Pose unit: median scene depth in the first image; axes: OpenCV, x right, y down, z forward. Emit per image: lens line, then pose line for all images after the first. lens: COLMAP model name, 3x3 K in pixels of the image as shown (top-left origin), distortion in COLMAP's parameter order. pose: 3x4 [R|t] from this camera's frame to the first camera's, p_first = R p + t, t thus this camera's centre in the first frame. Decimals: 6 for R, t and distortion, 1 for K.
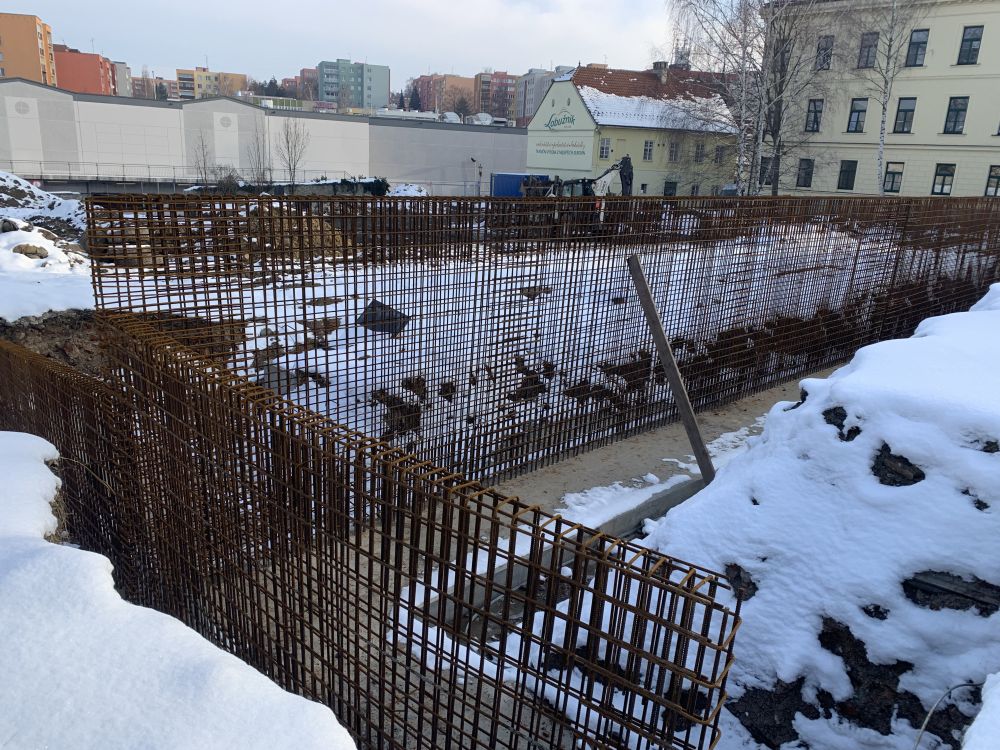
lens RADIAL K [[762.4, 0, 500.0], [0, 762.4, 375.0], [0, 0, 1]] dist [0.009491, 0.003906]
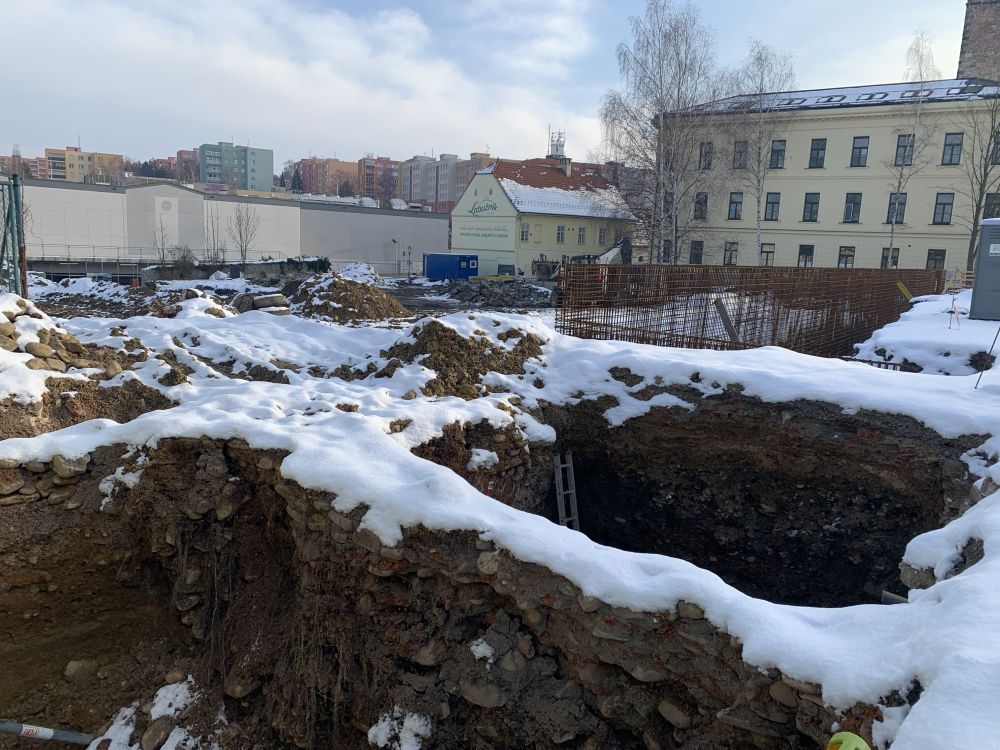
lens RADIAL K [[750.6, 0, 500.0], [0, 750.6, 375.0], [0, 0, 1]] dist [0.062198, -0.079492]
pose [[0.987310, -0.028518, 0.156221, -0.083841], [0.043527, 0.994666, -0.093513, 0.021896], [-0.152721, 0.099126, 0.983286, -0.087312]]
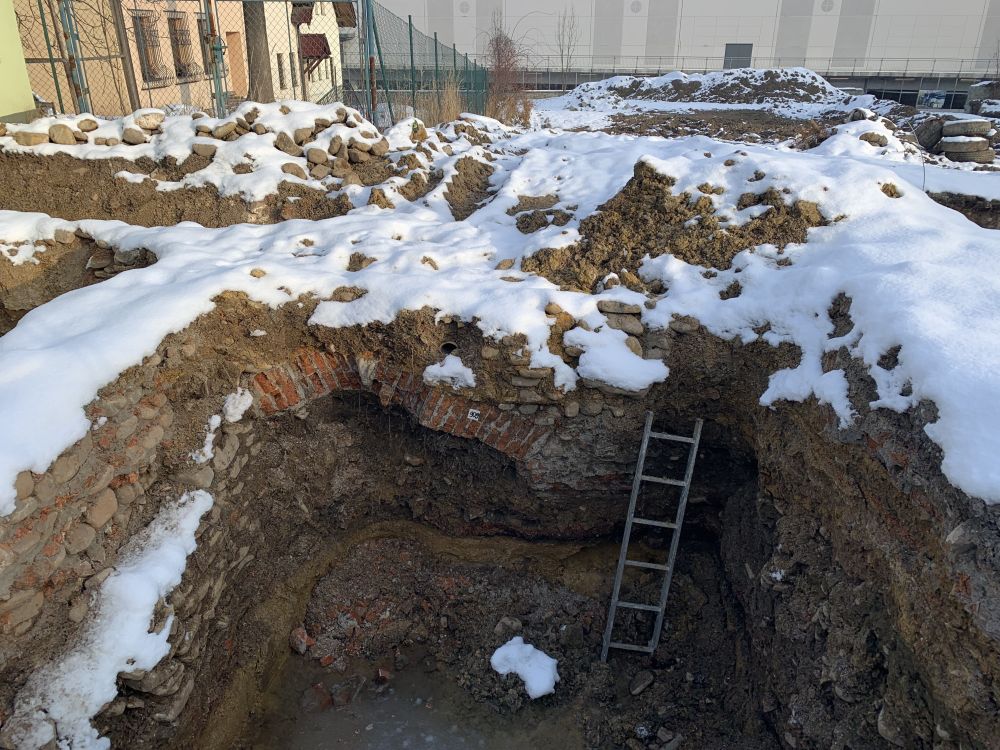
lens RADIAL K [[762.4, 0, 500.0], [0, 762.4, 375.0], [0, 0, 1]] dist [0.009491, 0.003906]
pose [[0.637014, 0.273168, -0.720828, -0.015172], [-0.183765, 0.961959, 0.202150, 0.008398], [0.748628, 0.003691, 0.662980, -0.026405]]
